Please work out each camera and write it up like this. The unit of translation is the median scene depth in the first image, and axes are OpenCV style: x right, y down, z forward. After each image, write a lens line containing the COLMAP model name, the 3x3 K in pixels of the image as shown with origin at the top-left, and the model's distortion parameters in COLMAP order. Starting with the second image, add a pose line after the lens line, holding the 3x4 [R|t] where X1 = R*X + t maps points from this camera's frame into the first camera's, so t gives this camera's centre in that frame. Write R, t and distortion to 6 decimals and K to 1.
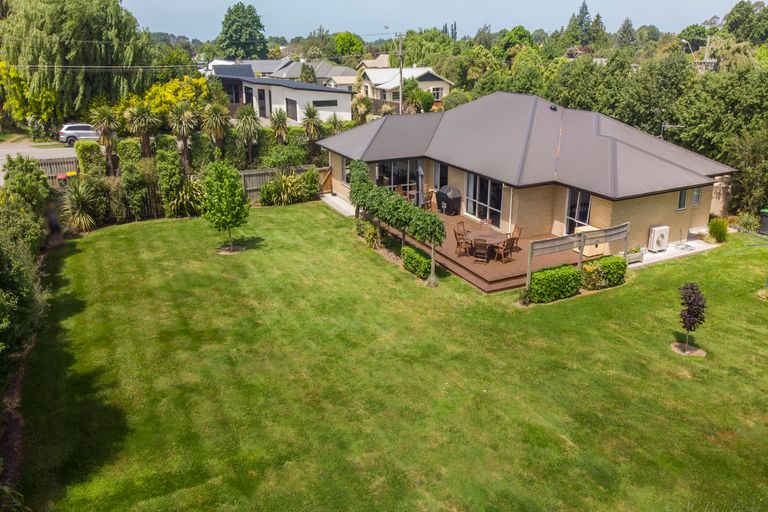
lens RADIAL K [[559.7, 0, 374.4], [0, 559.7, 256.4], [0, 0, 1]] dist [0.031122, 0.012193]
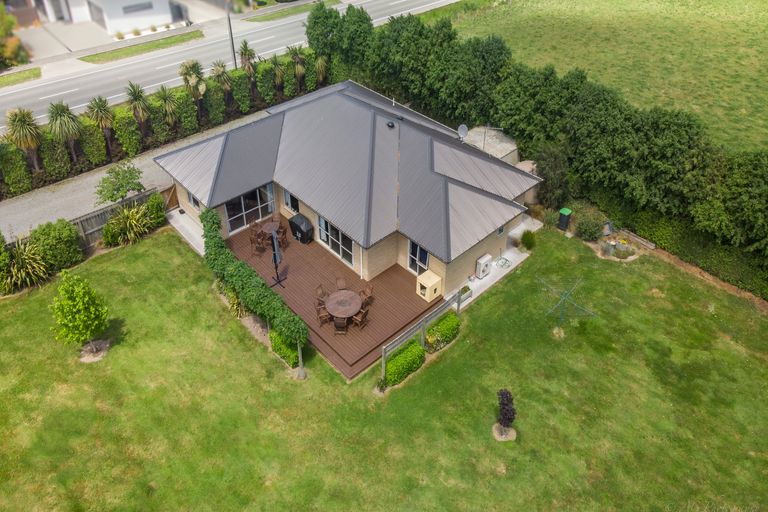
lens RADIAL K [[559.7, 0, 374.4], [0, 559.7, 256.4], [0, 0, 1]] dist [0.031122, 0.012193]
pose [[0.960814, -0.133083, 0.243156, 0.001637], [0.072968, 0.967701, 0.241310, -0.372313], [-0.267416, -0.214112, 0.939492, -0.037750]]
